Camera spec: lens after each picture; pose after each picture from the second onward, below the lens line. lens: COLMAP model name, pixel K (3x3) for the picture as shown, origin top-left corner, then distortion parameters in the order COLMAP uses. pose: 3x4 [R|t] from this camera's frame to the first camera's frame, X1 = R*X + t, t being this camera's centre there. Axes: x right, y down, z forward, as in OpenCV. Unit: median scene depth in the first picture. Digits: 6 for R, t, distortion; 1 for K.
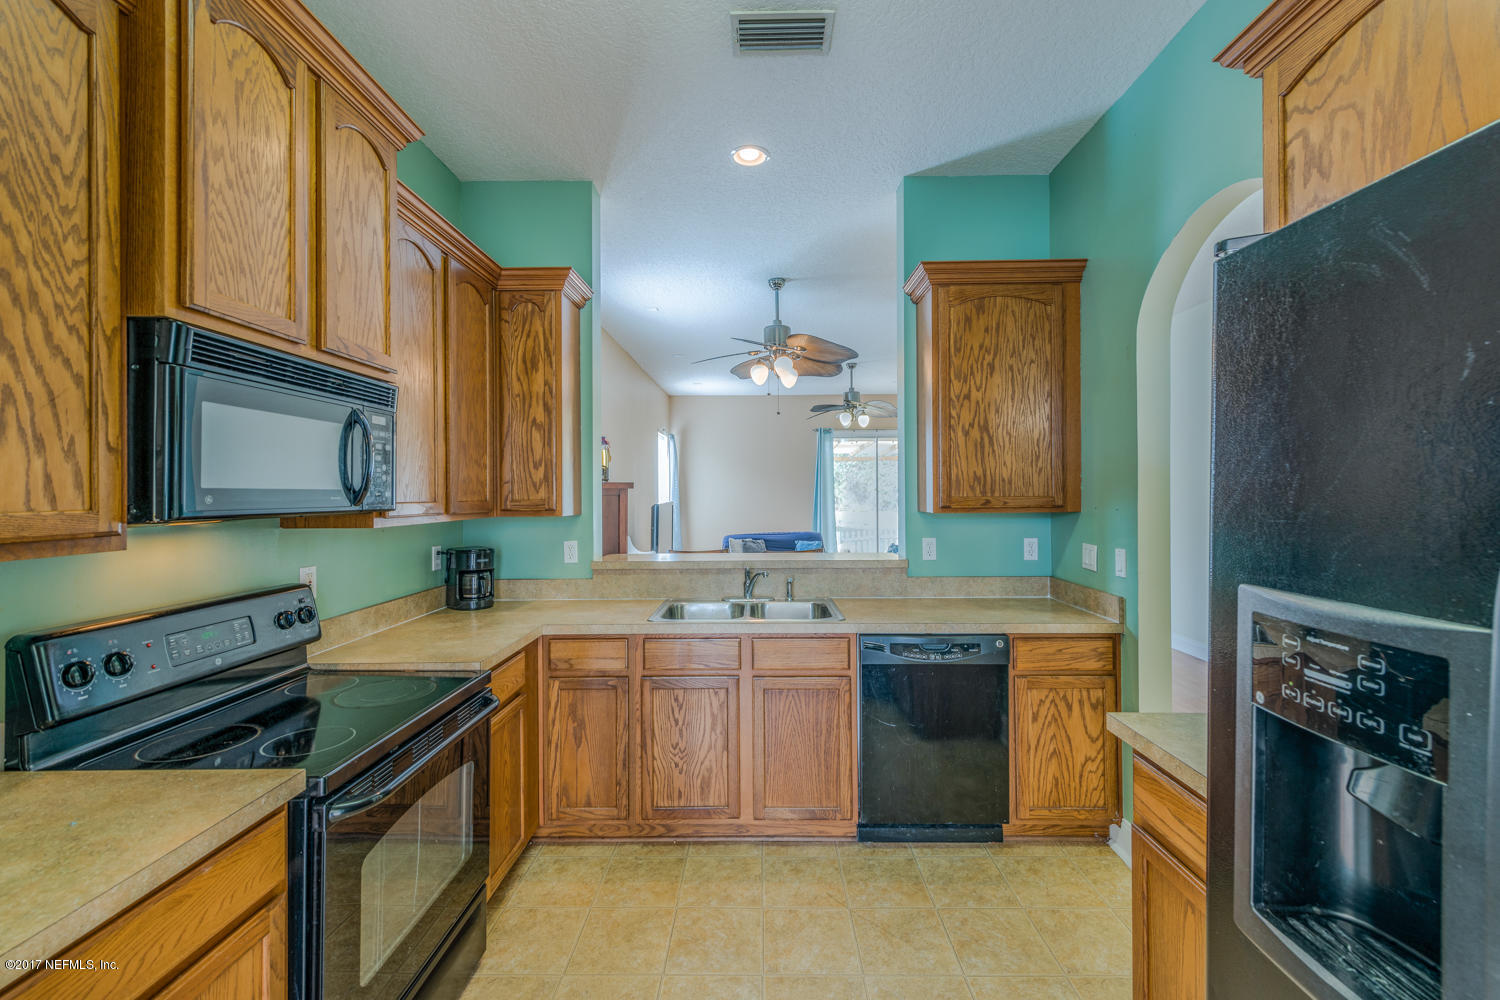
lens RADIAL K [[619.1, 0, 747.7], [0, 619.1, 489.5], [0, 0, 1]] dist [0.016876, 0.000132]
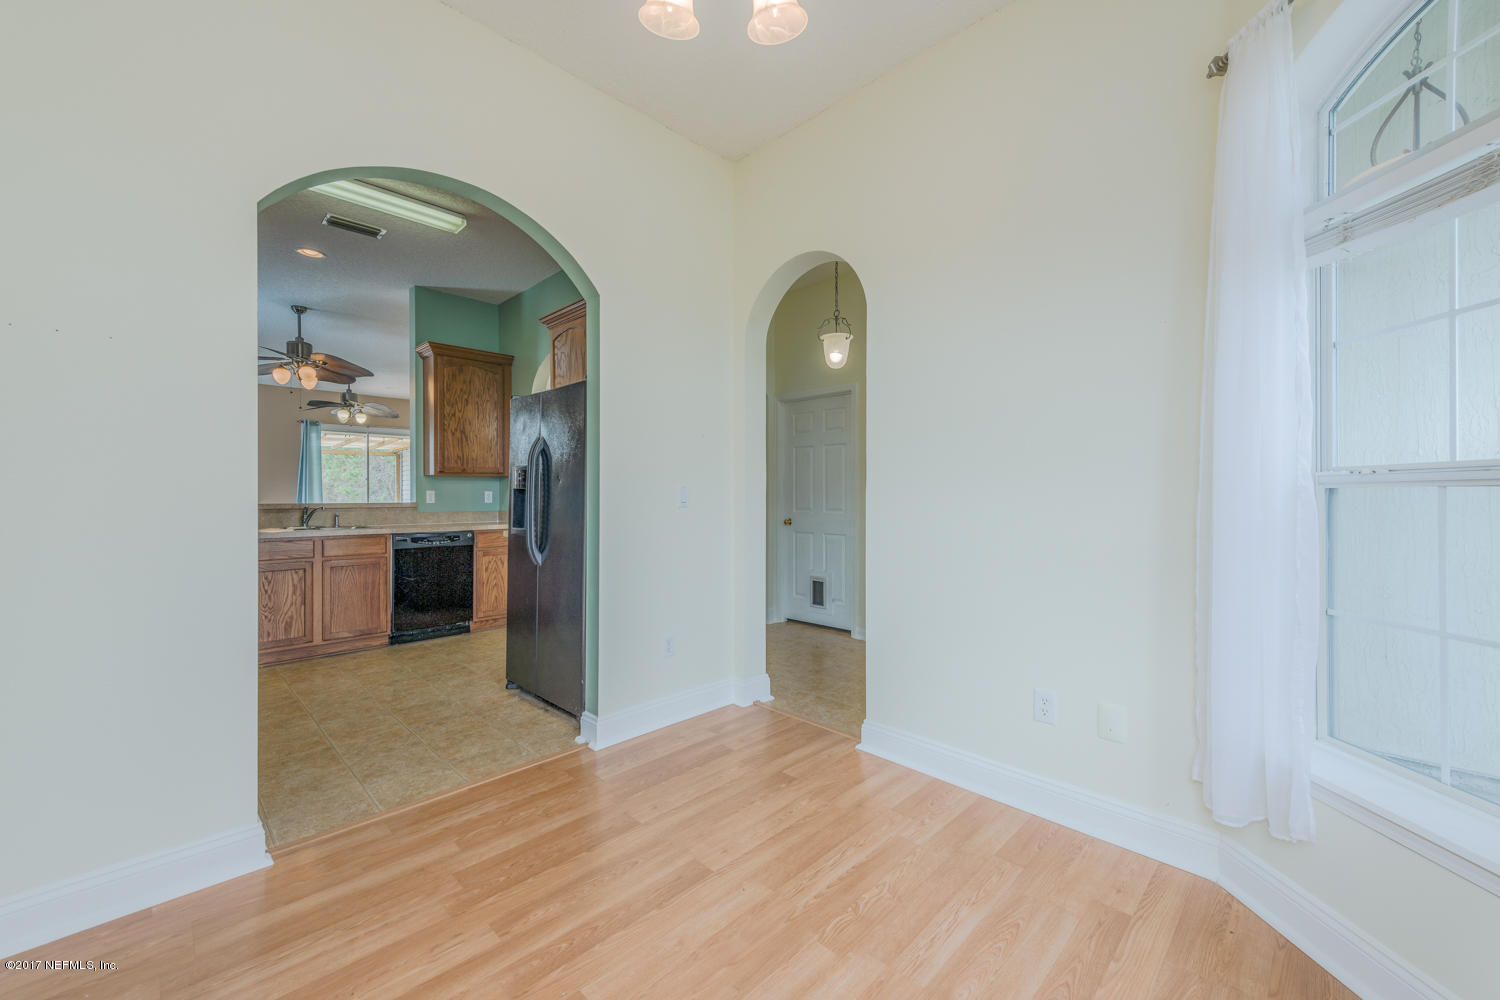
lens RADIAL K [[605.1, 0, 775.4], [0, 605.1, 498.6], [0, 0, 1]] dist [0.009723, -0.001604]
pose [[0.674405, 0.004291, 0.738349, -0.365237], [-0.006286, 0.999980, -0.000071, 0.105164], [-0.738334, -0.004593, 0.674419, -1.017121]]
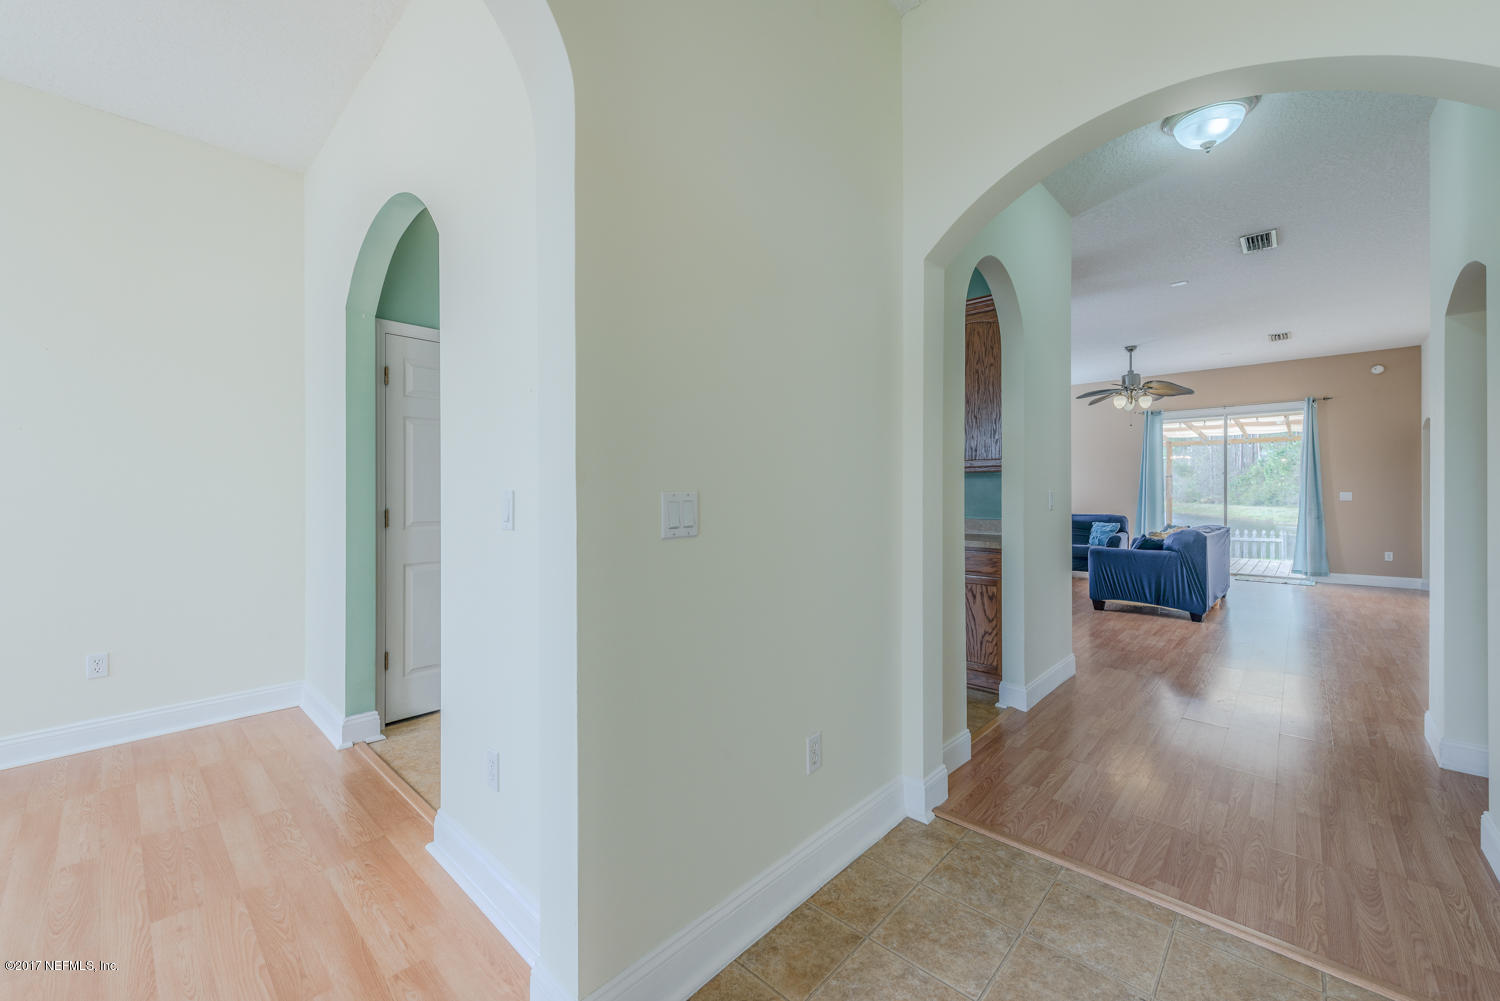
lens RADIAL K [[605.1, 0, 745.5], [0, 605.1, 492.5], [0, 0, 1]] dist [0.009723, -0.001604]
pose [[0.735477, 0.011257, -0.677456, 0.975095], [-0.006360, 0.999933, 0.009712, 0.076244], [0.677520, -0.002834, 0.735499, -0.404826]]
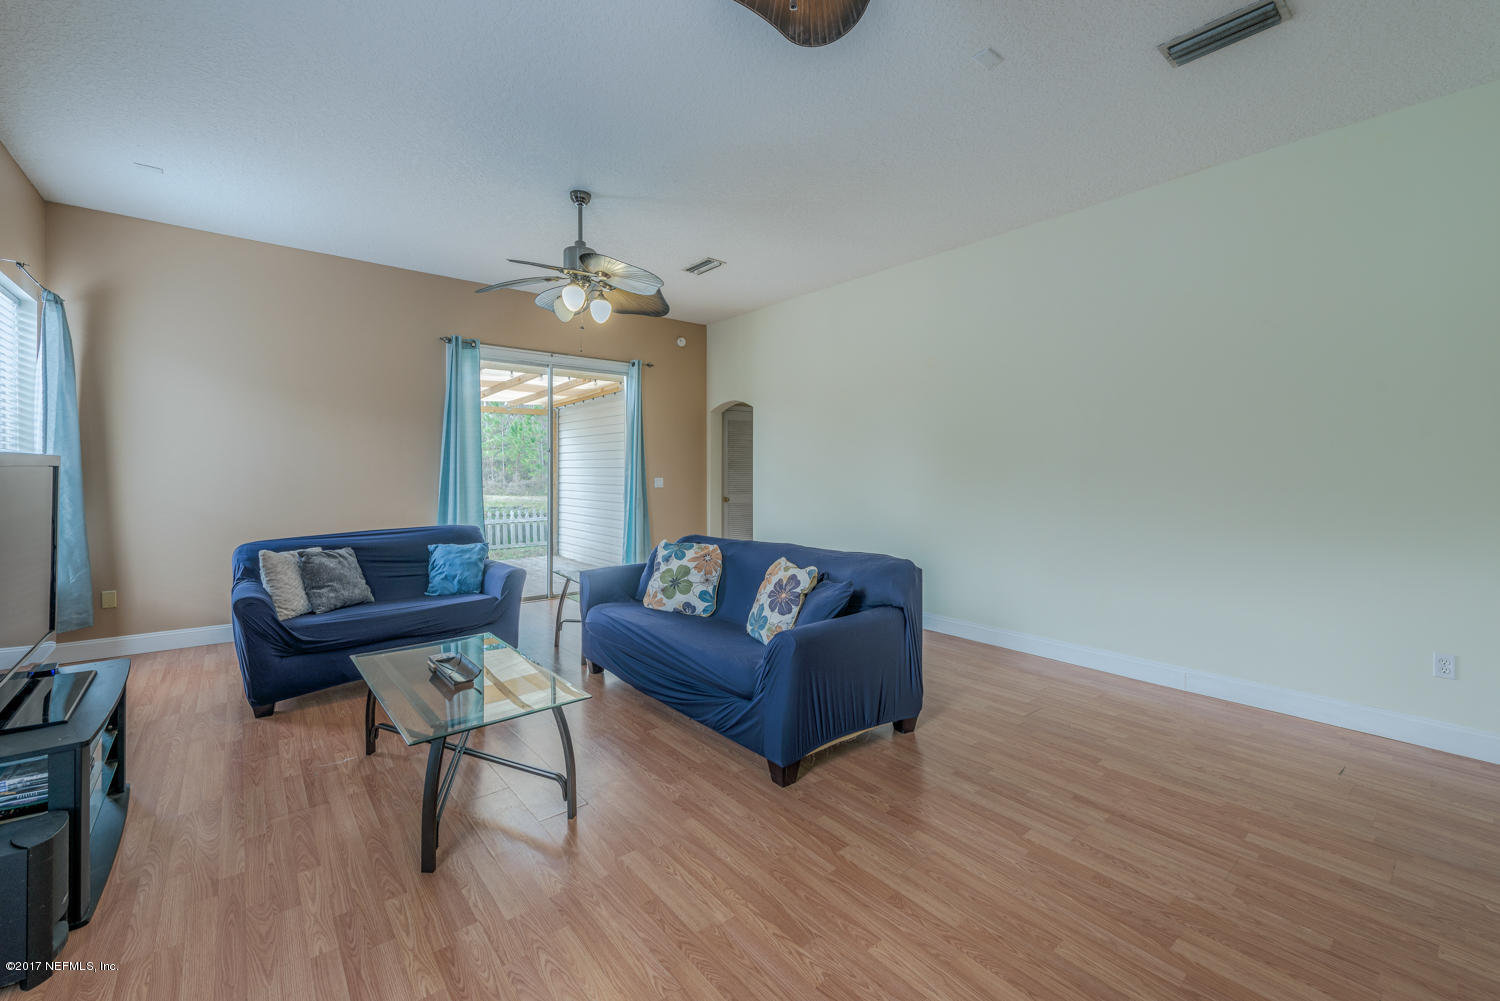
lens RADIAL K [[619.1, 0, 731.1], [0, 619.1, 477.0], [0, 0, 1]] dist [0.016876, 0.000132]
pose [[0.767532, 0.010493, 0.640924, -0.157976], [-0.015986, 0.999868, 0.002774, 0.067034], [-0.640811, -0.012375, 0.767599, 1.355256]]
